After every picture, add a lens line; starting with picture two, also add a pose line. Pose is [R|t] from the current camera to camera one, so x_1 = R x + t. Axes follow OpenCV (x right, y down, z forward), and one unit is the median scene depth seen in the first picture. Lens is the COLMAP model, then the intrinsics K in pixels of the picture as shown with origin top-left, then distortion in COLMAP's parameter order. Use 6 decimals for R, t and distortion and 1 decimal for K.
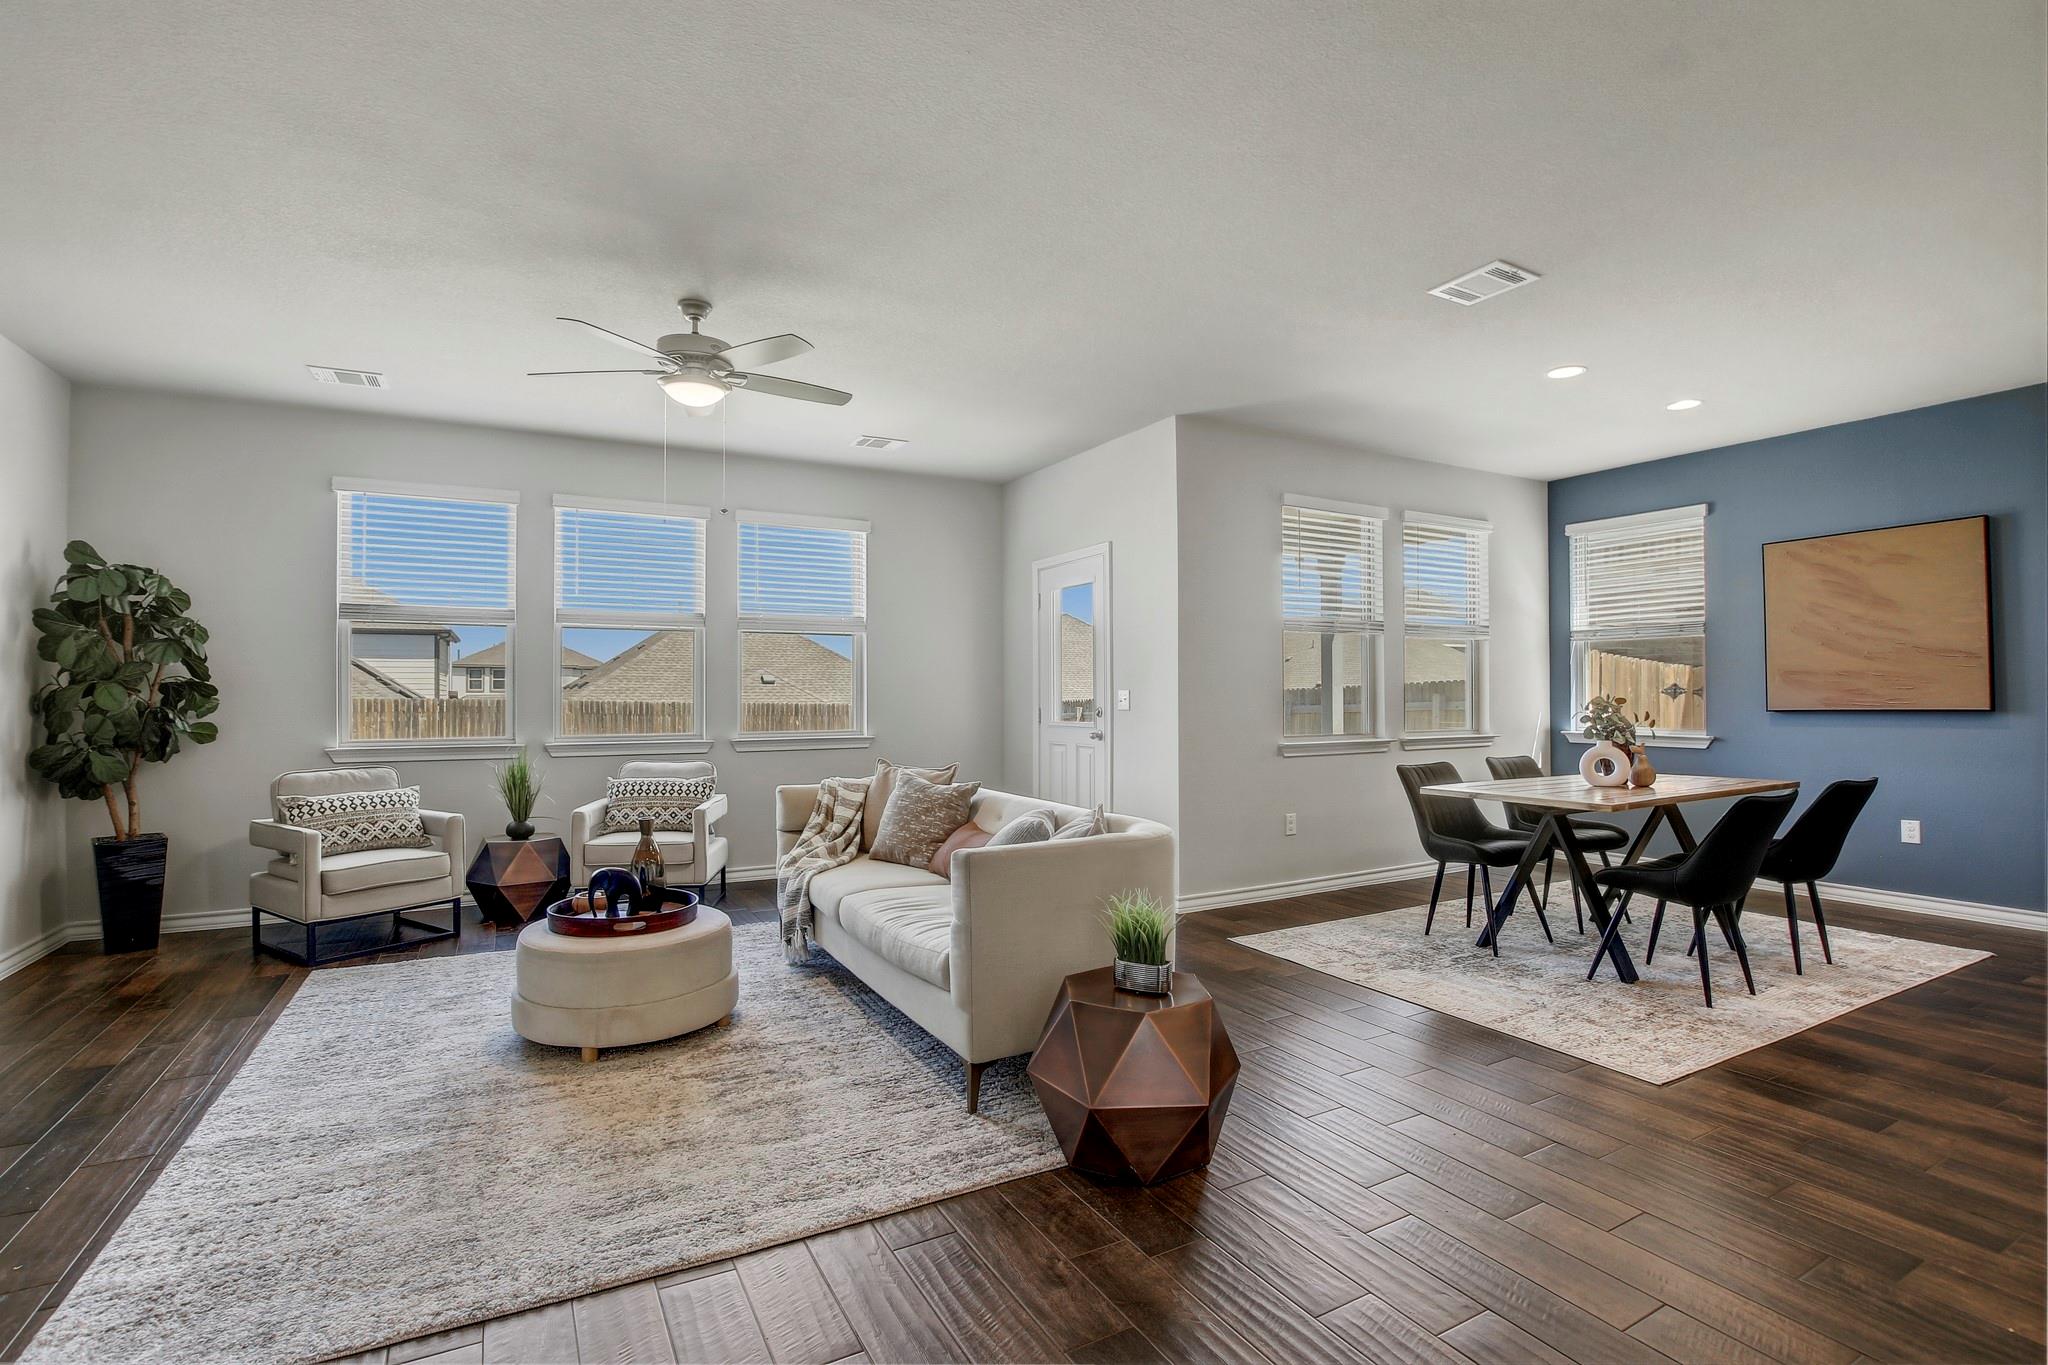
lens RADIAL K [[952.7, 0, 1016.2], [0, 952.7, 687.8], [0, 0, 1]] dist [-0.032009, 0.003359]
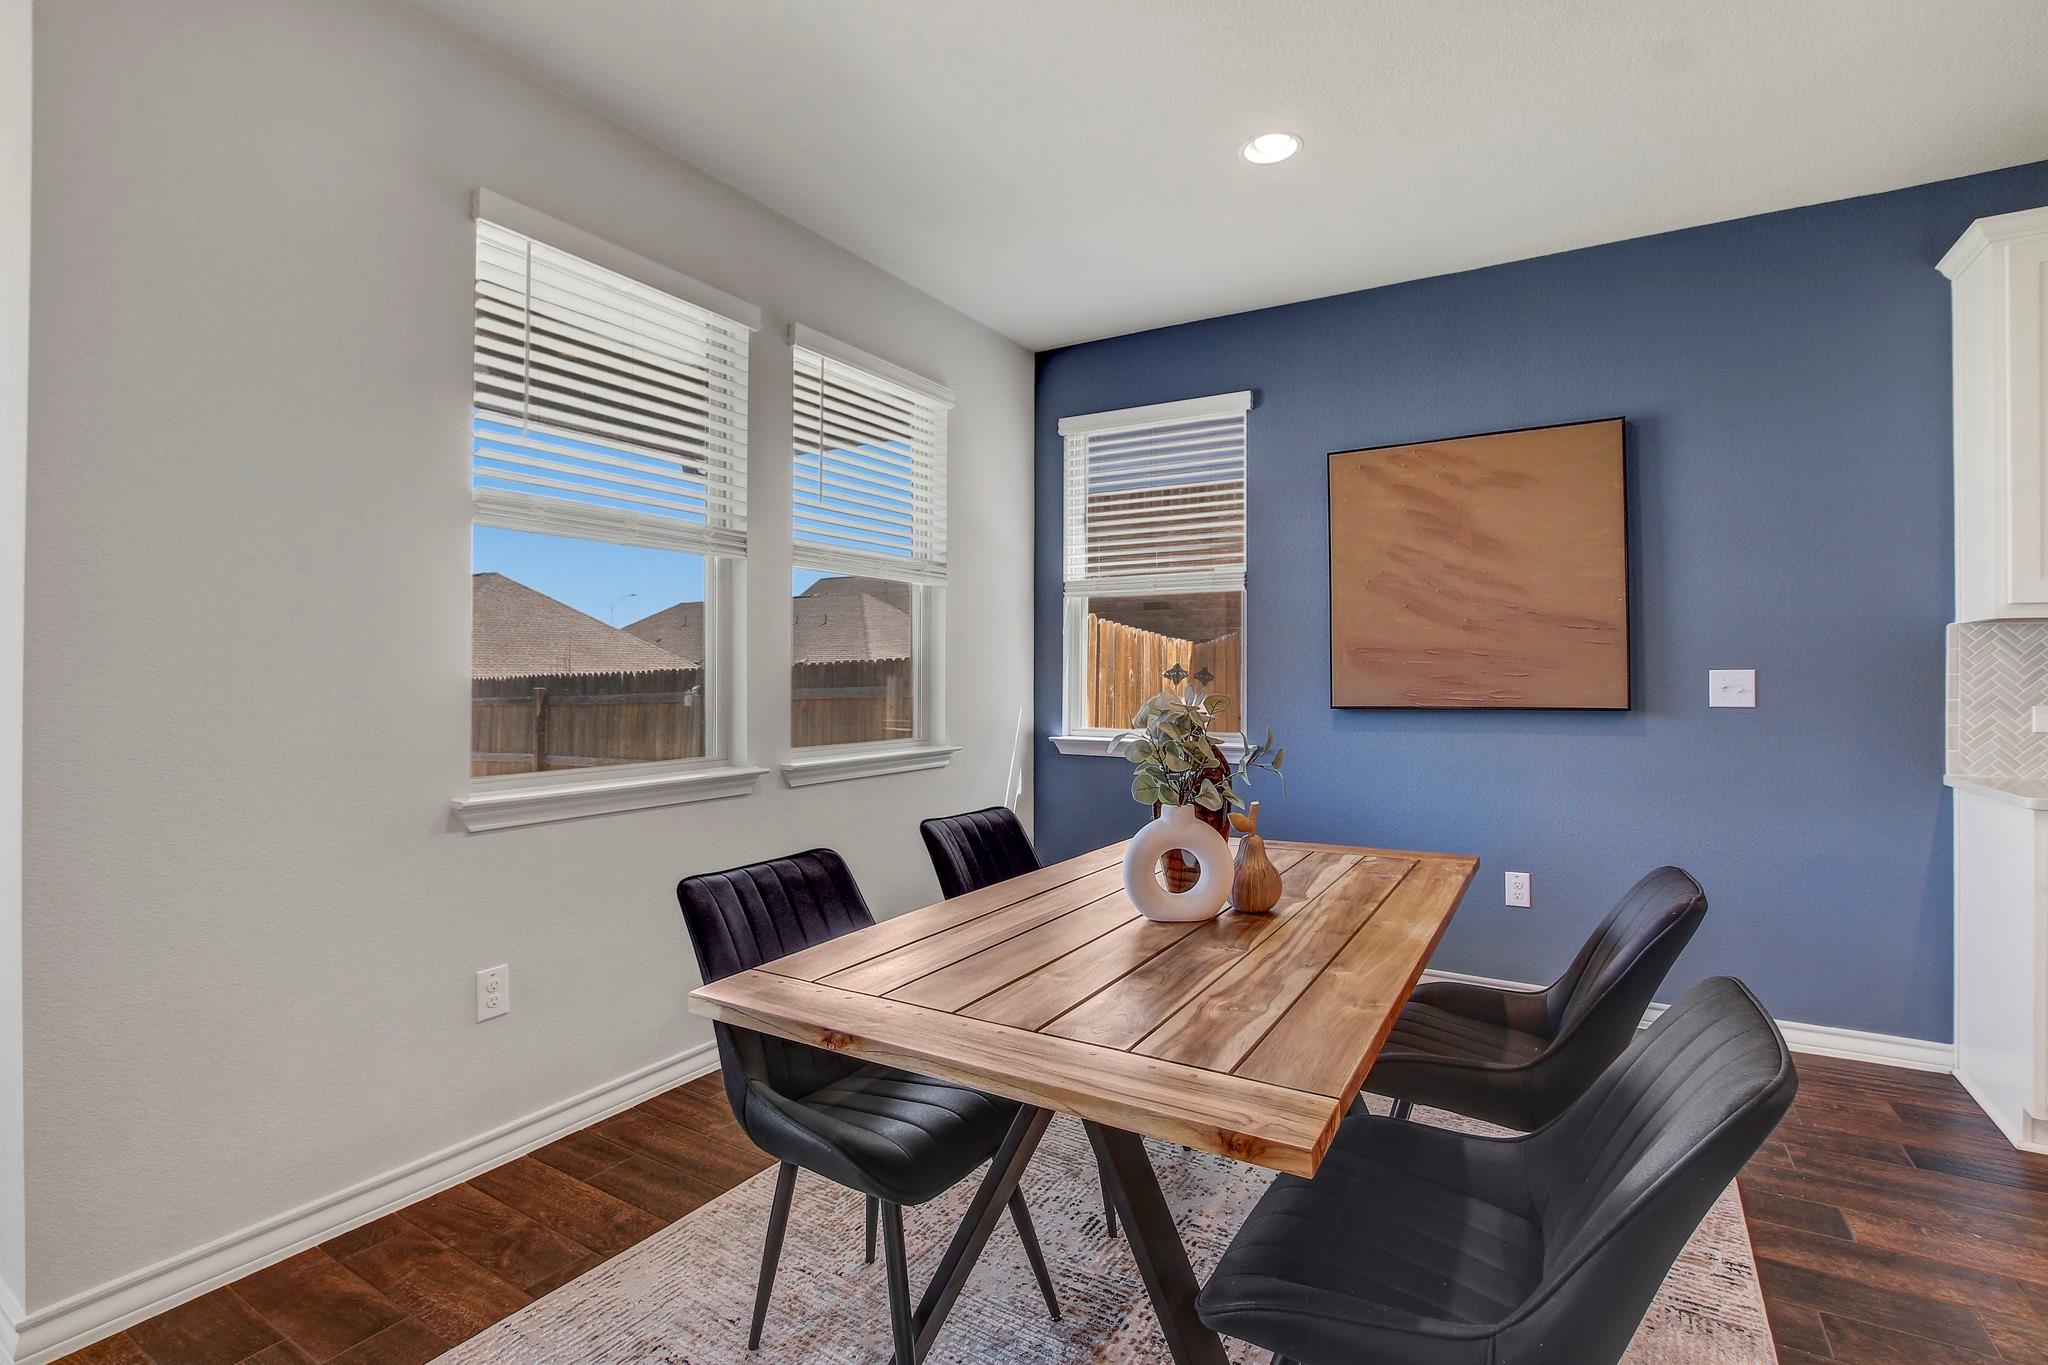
lens RADIAL K [[952.7, 0, 1023.0], [0, 952.7, 673.6], [0, 0, 1]] dist [-0.032009, 0.003359]
pose [[0.868114, 0.005648, 0.496333, 0.358068], [-0.009786, 0.999936, 0.005737, -0.000869], [-0.496269, -0.009837, 0.868113, 0.665401]]
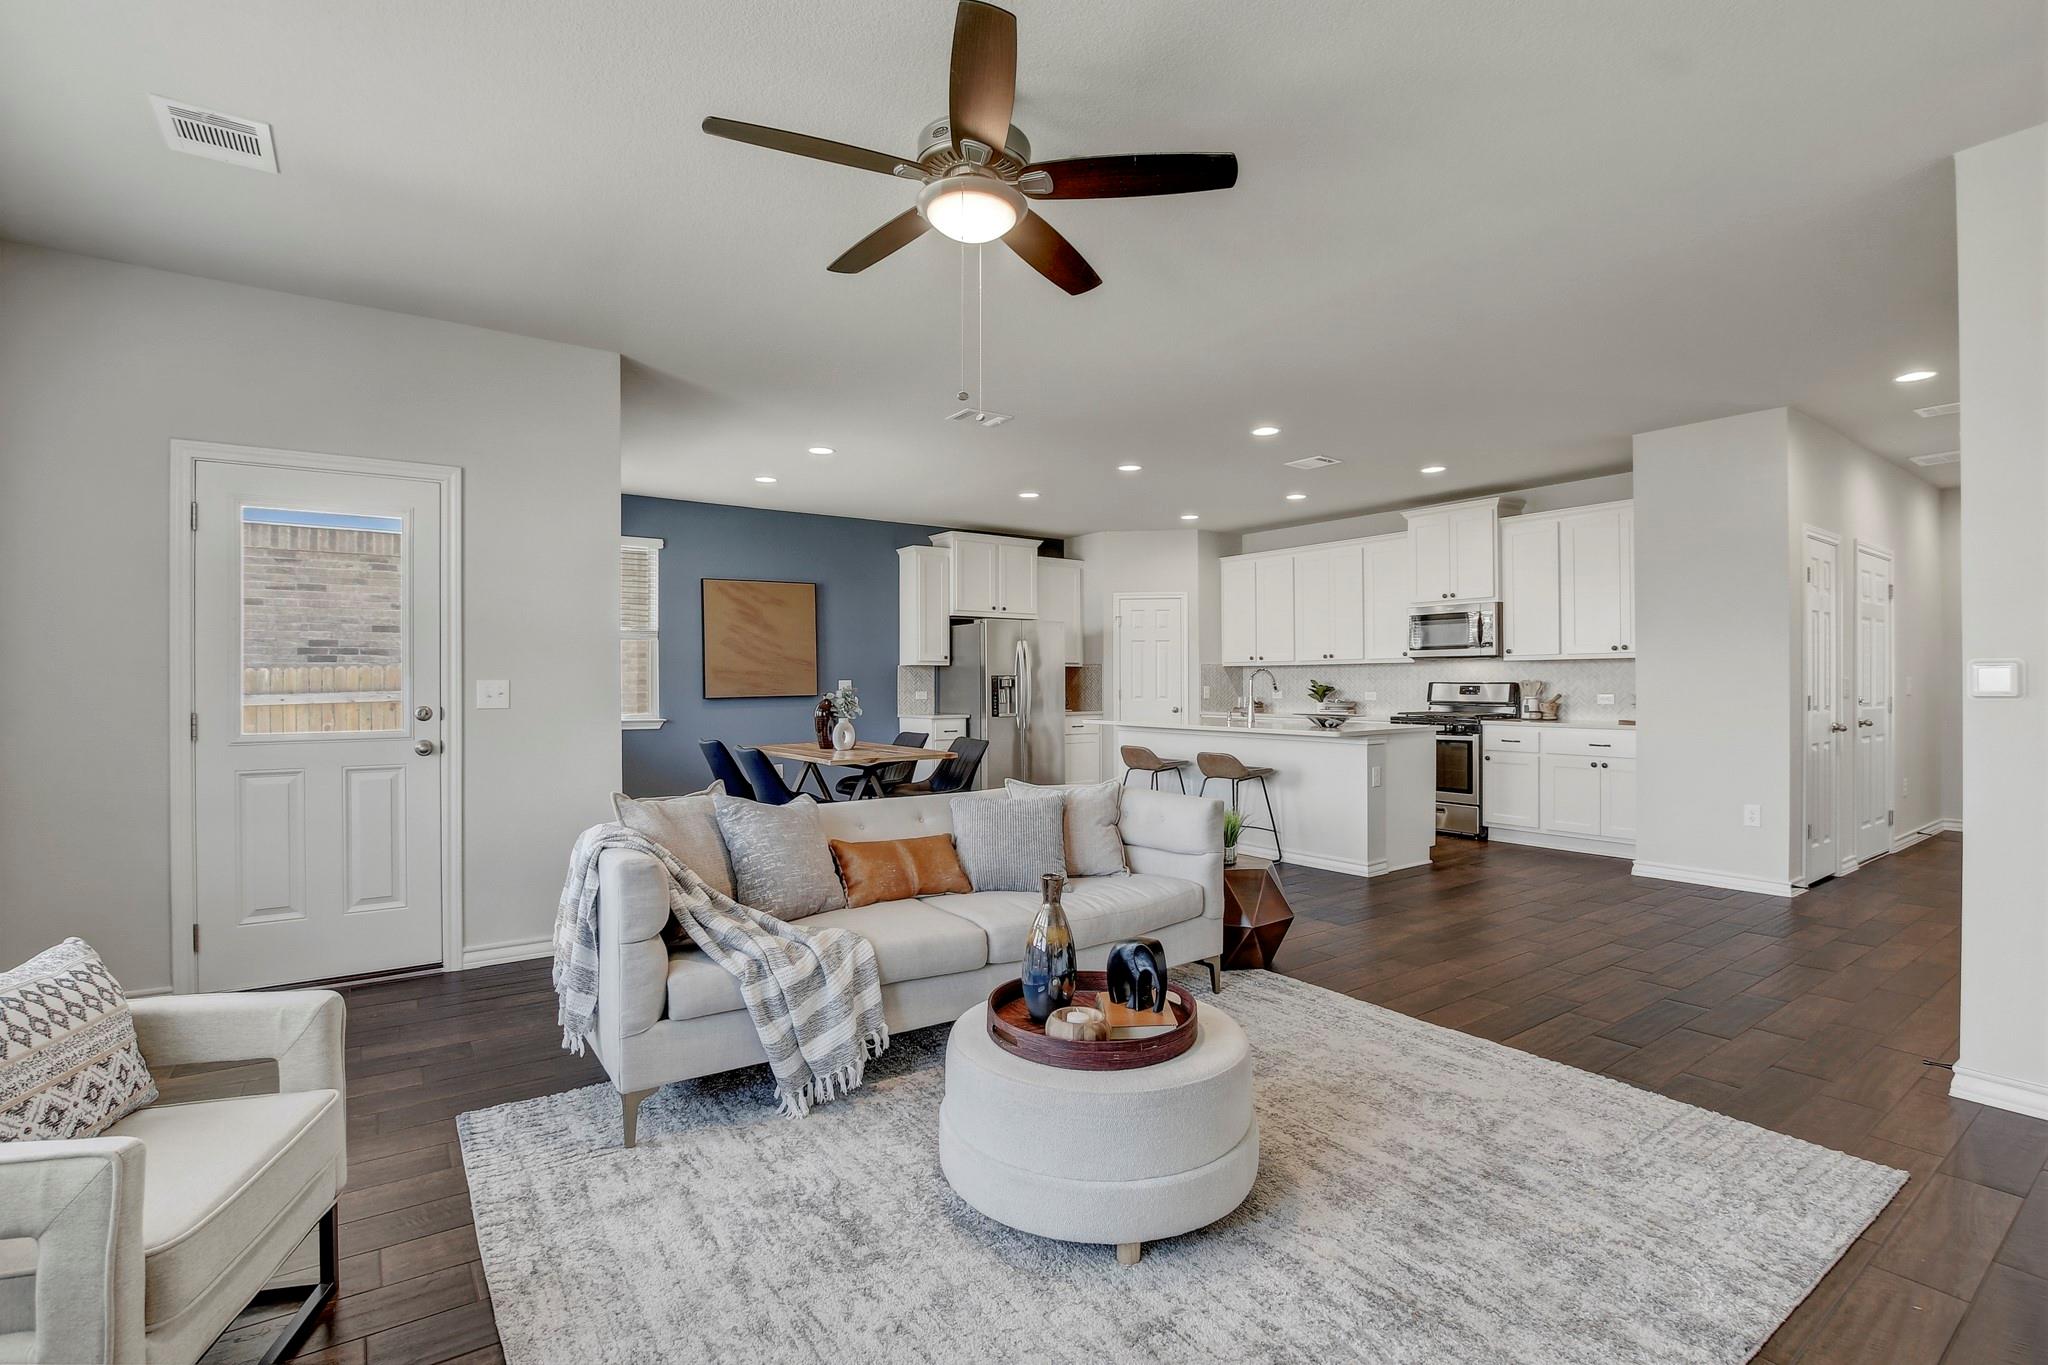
lens RADIAL K [[952.7, 0, 1022.2], [0, 952.7, 668.7], [0, 0, 1]] dist [-0.032009, 0.003359]
pose [[-0.114338, 0.018467, 0.993270, -0.831257], [-0.002812, 0.999817, -0.018912, 0.007194], [-0.993438, -0.004955, -0.114266, 0.870862]]
